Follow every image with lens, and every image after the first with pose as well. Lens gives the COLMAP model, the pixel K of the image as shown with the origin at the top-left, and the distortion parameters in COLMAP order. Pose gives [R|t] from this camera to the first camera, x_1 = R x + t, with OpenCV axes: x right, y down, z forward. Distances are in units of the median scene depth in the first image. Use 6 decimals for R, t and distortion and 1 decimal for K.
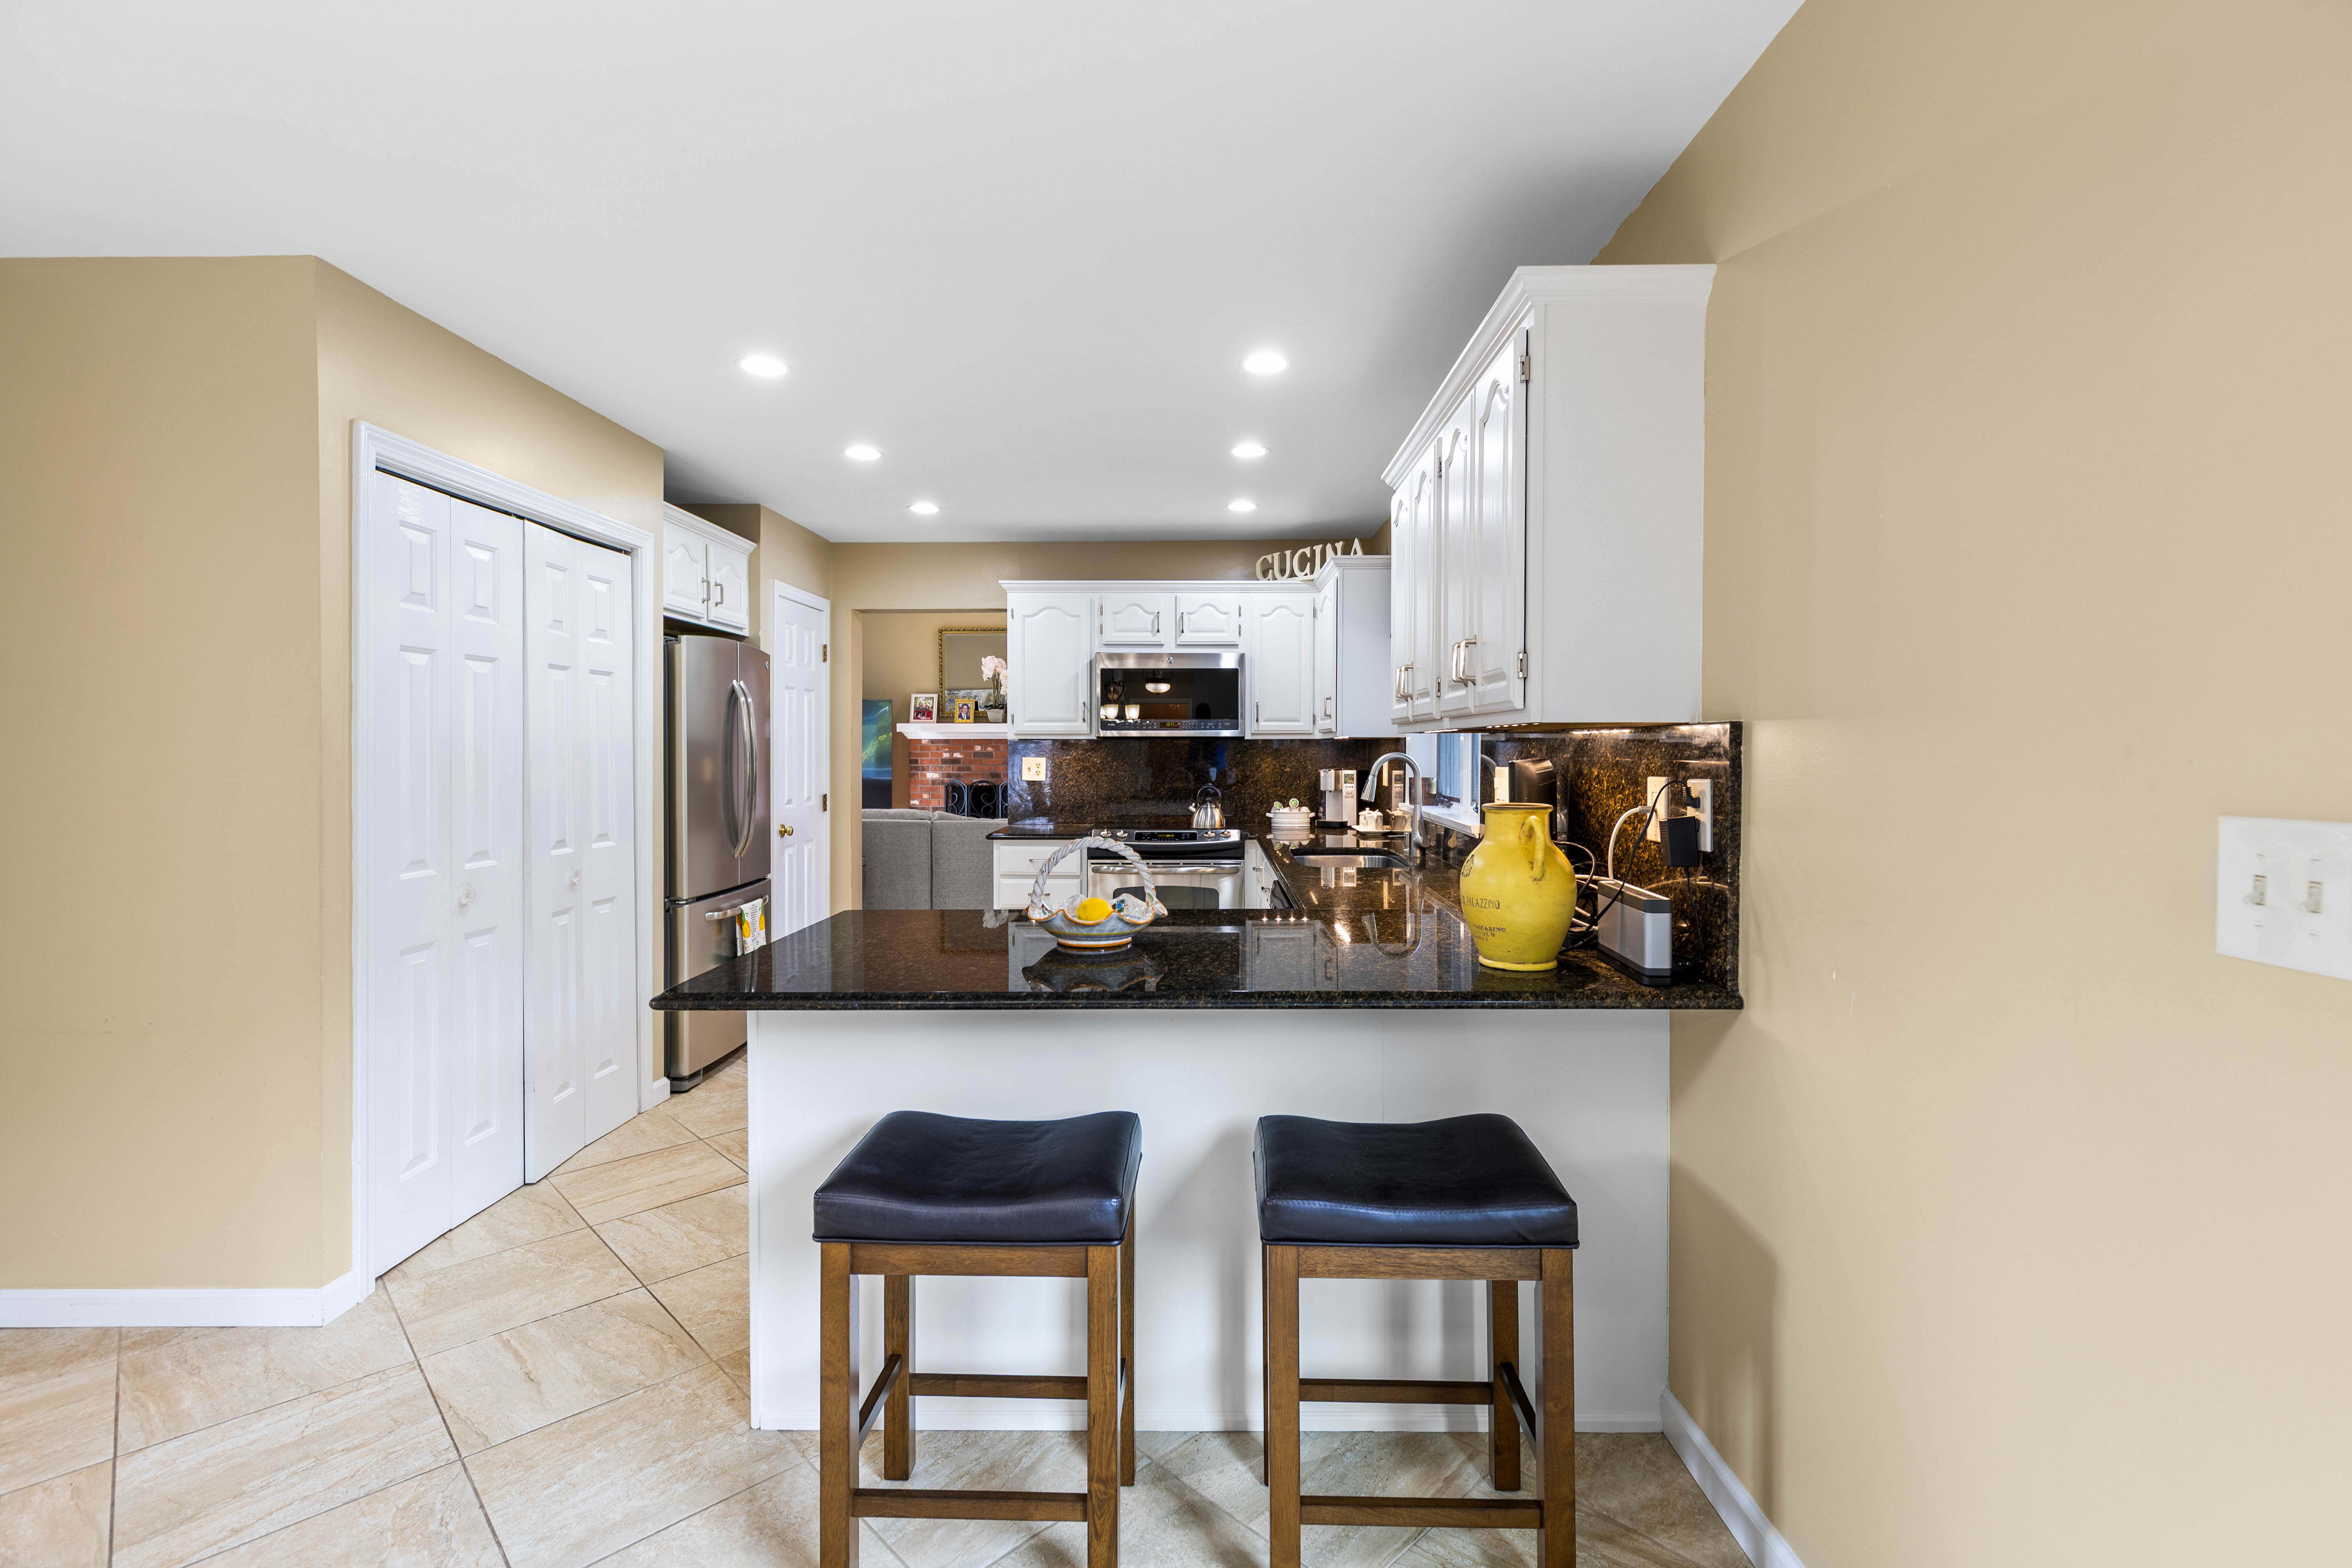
lens RADIAL K [[1058.6, 0, 1199.9], [0, 1058.6, 753.0], [0, 0, 1]] dist [0.002846, -0.001432]
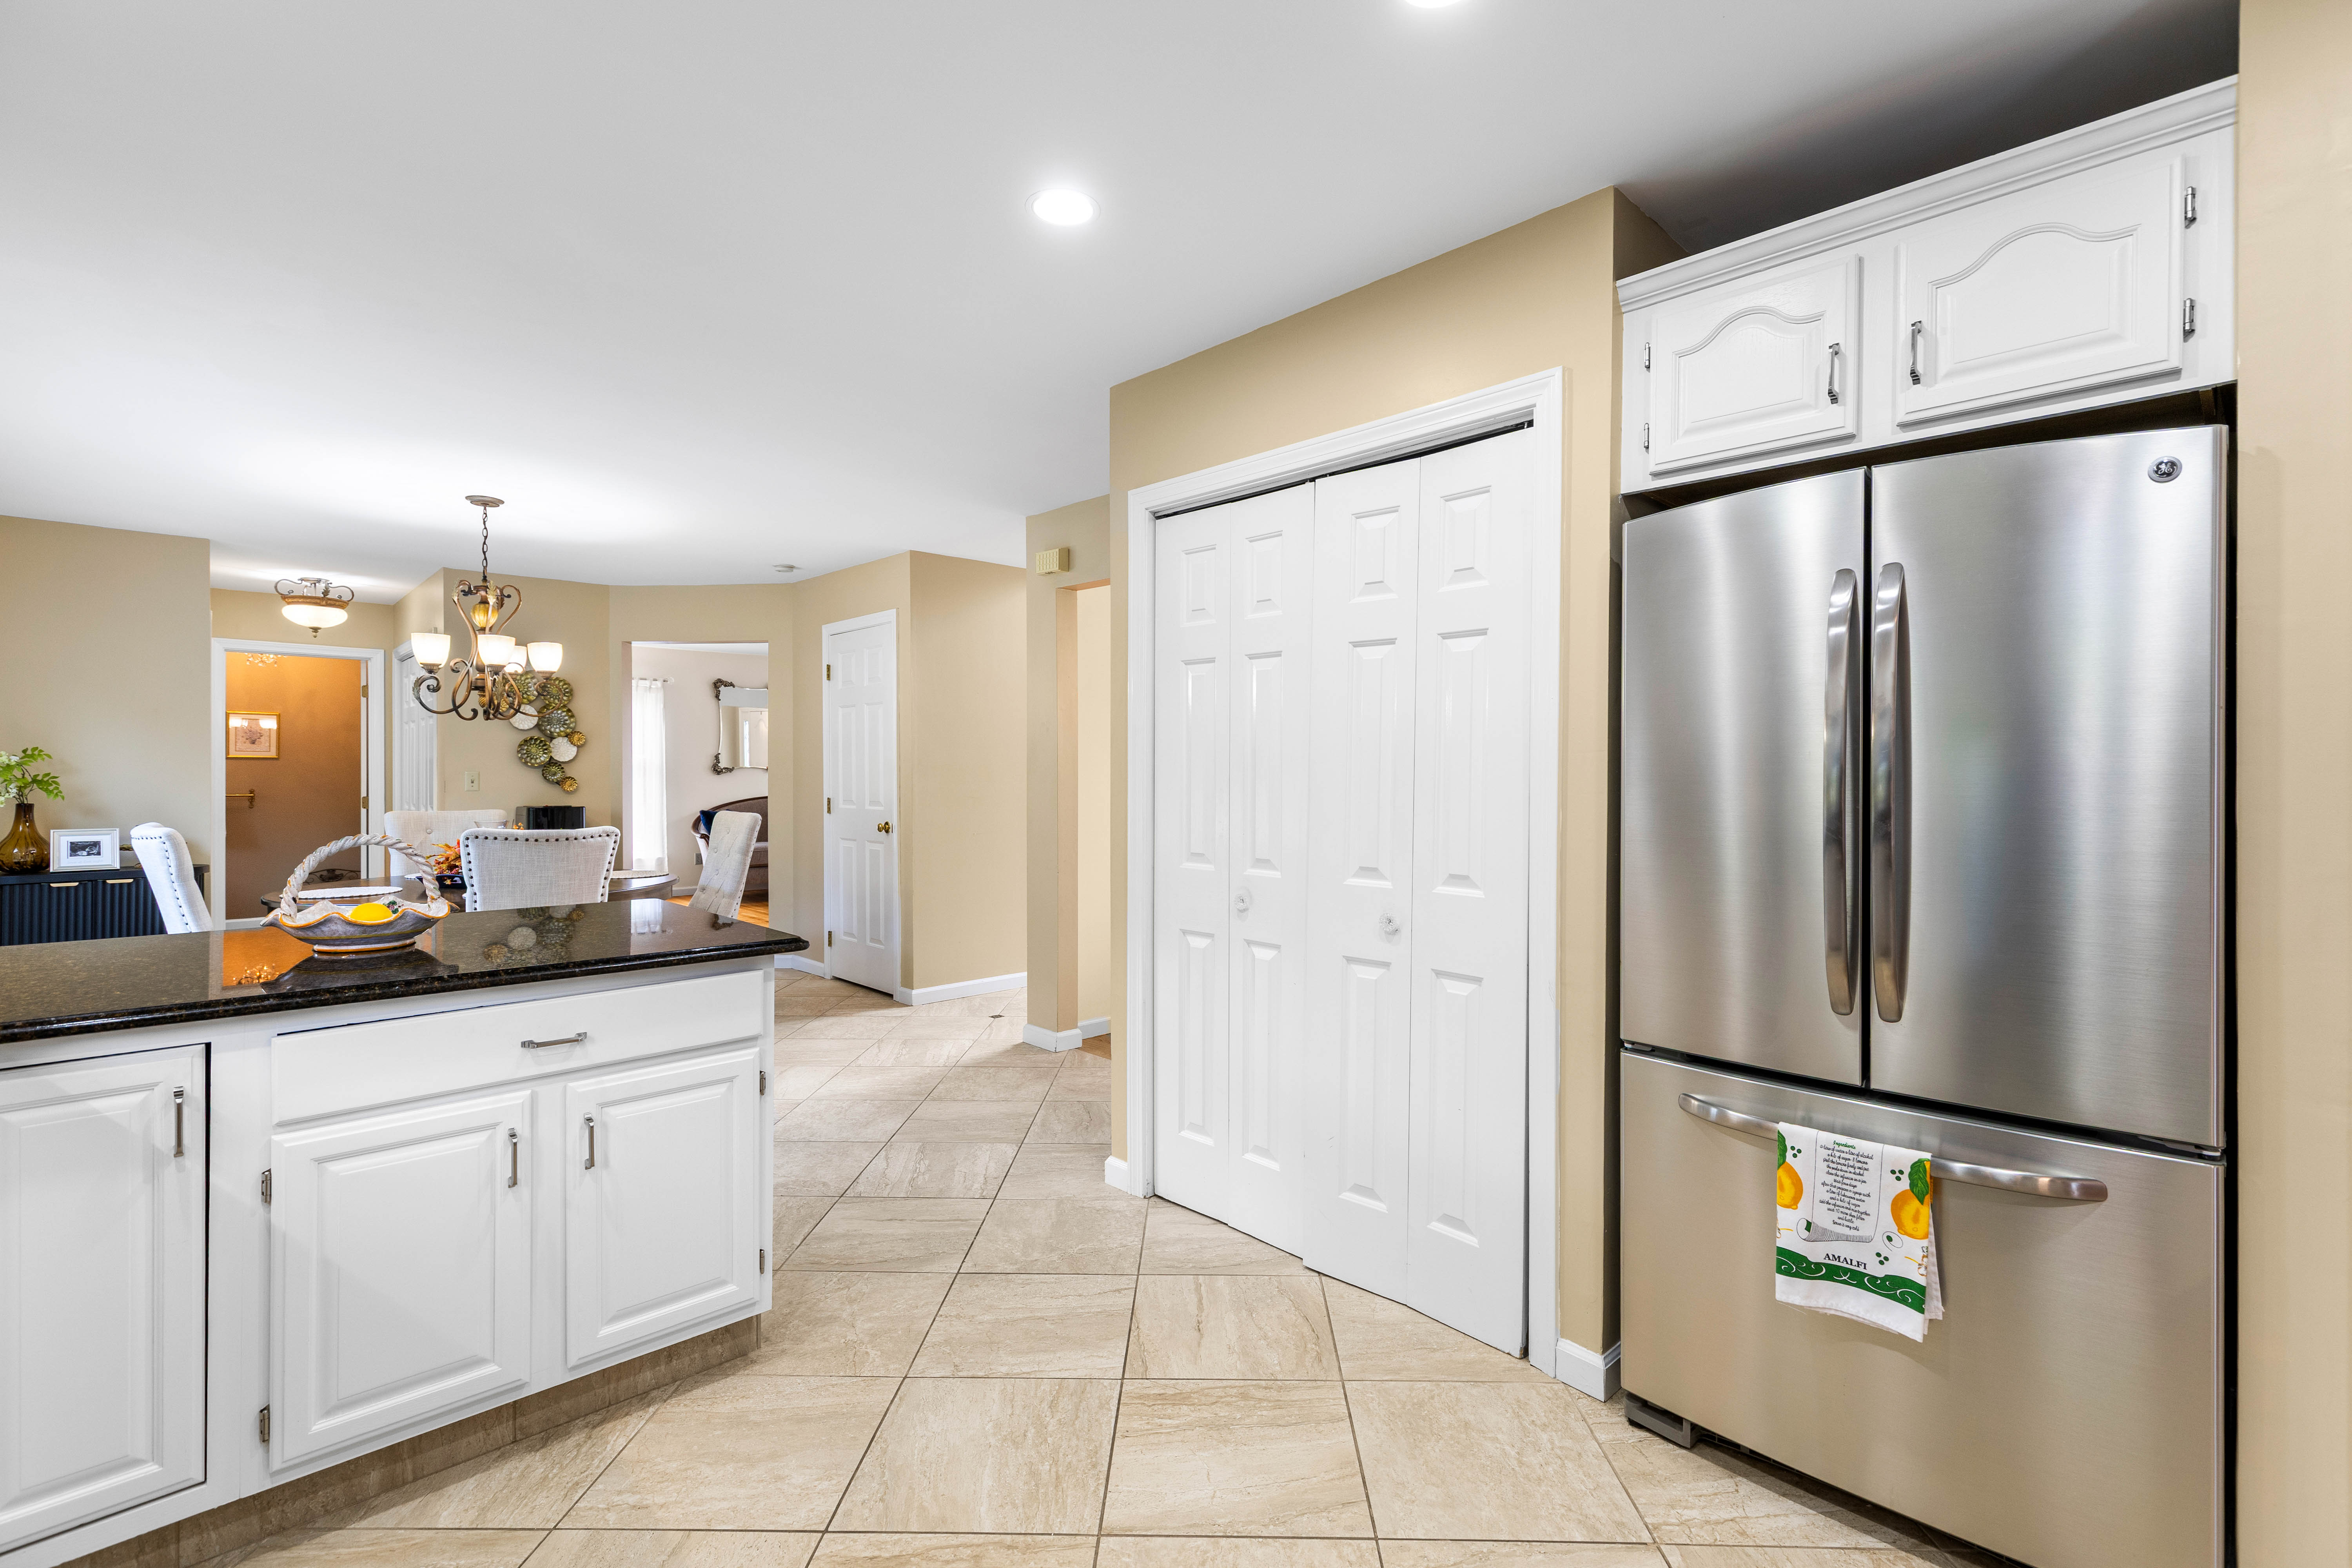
lens RADIAL K [[1058.6, 0, 1190.0], [0, 1058.6, 772.8], [0, 0, 1]] dist [0.002846, -0.001432]
pose [[-0.717072, -0.001136, -0.696998, 0.014196], [-0.005821, 0.999974, 0.004360, 0.006495], [0.696975, 0.007184, -0.717059, 0.907250]]
